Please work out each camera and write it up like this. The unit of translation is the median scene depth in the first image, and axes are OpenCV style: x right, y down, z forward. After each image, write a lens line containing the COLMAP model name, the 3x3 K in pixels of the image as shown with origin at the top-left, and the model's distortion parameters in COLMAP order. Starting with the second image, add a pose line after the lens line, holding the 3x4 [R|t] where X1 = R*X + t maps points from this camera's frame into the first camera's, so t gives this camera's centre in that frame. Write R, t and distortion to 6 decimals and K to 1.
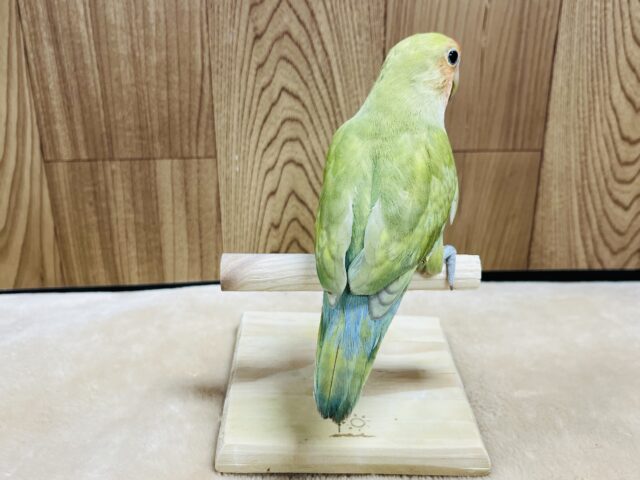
lens RADIAL K [[691.2, 0, 317.2], [0, 691.2, 245.0], [0, 0, 1]] dist [0.000628, -0.018660]
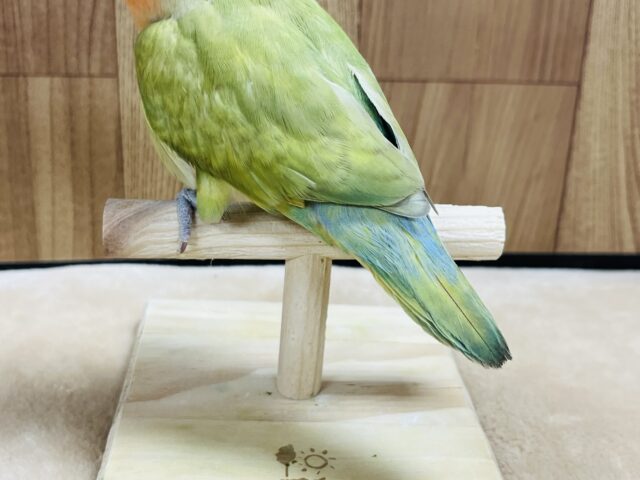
lens RADIAL K [[851.9, 0, 342.5], [0, 851.9, 230.9], [0, 0, 1]] dist [0.018592, -0.113215]
pose [[0.996405, 0.021484, 0.081946, 0.010446], [-0.019536, 0.999509, -0.024508, 0.042674], [-0.082432, 0.022819, 0.996335, 0.140366]]
